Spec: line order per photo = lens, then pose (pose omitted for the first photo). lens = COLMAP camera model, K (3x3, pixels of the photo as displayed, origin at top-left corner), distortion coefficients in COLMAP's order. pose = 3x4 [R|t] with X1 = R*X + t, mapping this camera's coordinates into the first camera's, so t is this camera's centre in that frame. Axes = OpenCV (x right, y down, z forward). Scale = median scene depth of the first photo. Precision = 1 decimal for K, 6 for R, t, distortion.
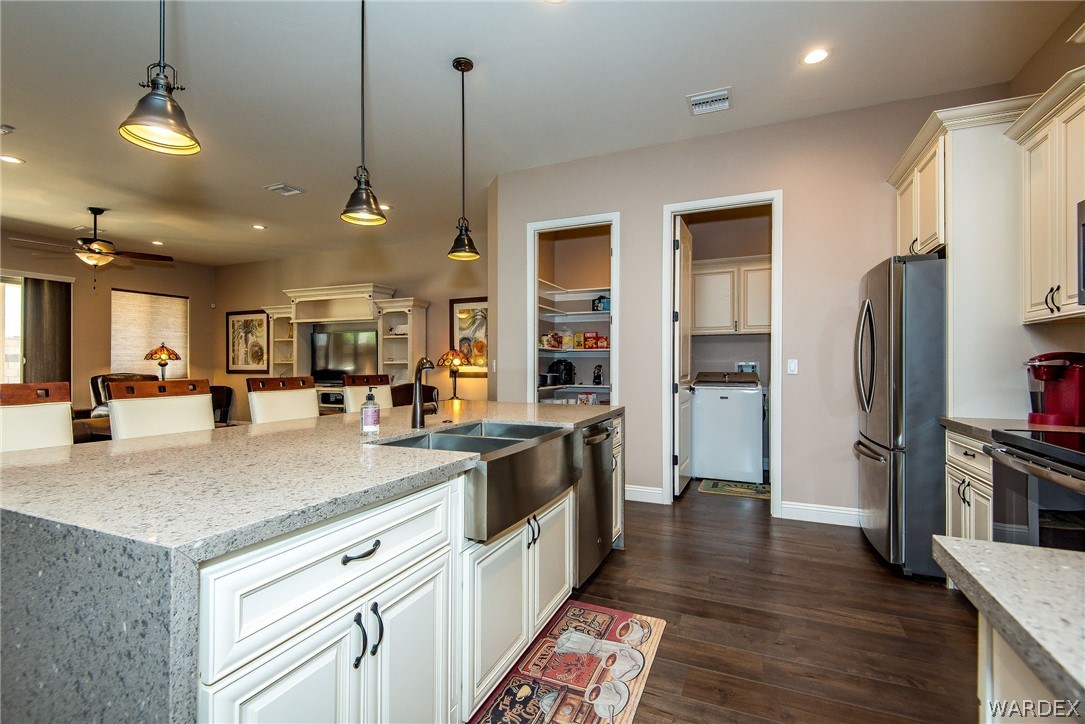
lens RADIAL K [[495.7, 0, 526.0], [0, 495.7, 359.7], [0, 0, 1]] dist [0.036094, -0.025175]
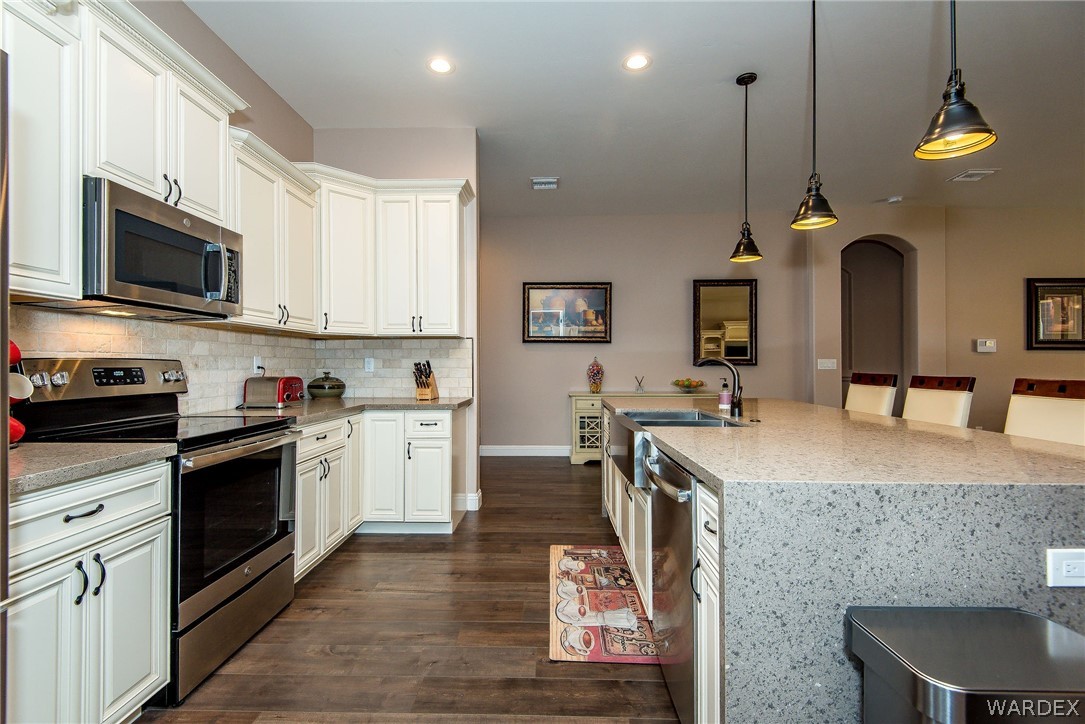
lens RADIAL K [[495.7, 0, 526.0], [0, 495.7, 359.7], [0, 0, 1]] dist [0.036094, -0.025175]
pose [[-0.928004, -0.003045, -0.372558, 0.583688], [0.004238, 0.999816, -0.018726, 0.019819], [0.372546, -0.018957, -0.927820, 1.631842]]
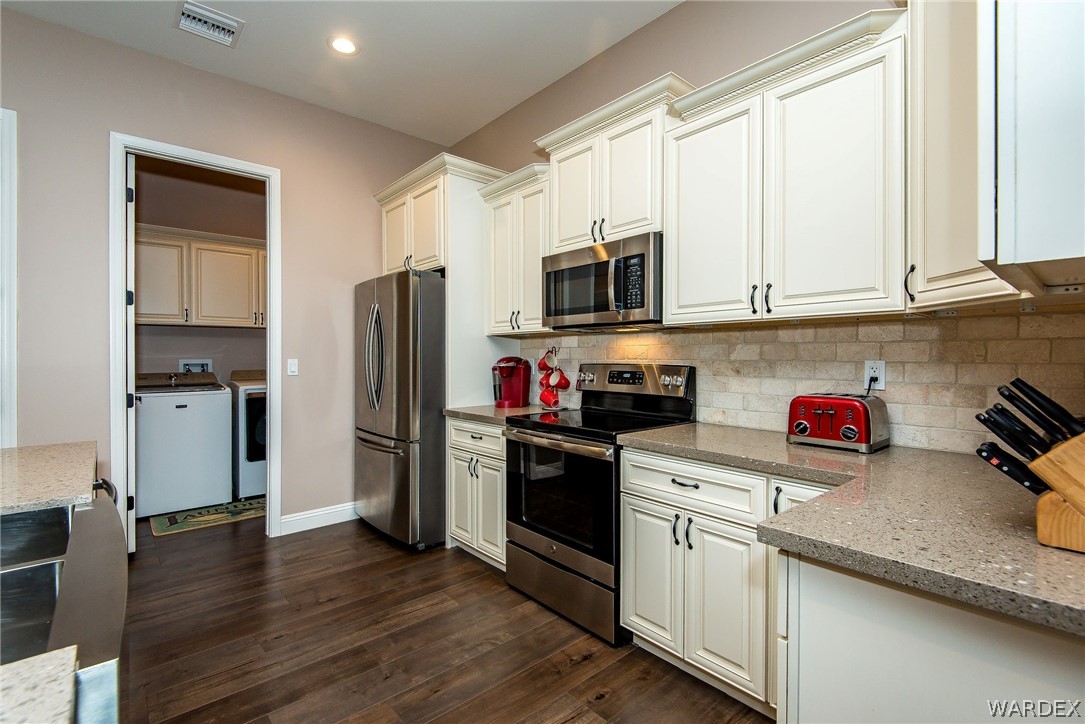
lens RADIAL K [[497.4, 0, 538.5], [0, 497.4, 357.3], [0, 0, 1]] dist [0.039661, -0.025448]
pose [[0.413589, -0.005563, 0.910447, -0.184272], [-0.007338, 0.999928, 0.009444, -0.025166], [-0.910434, -0.010587, 0.413518, 0.314787]]
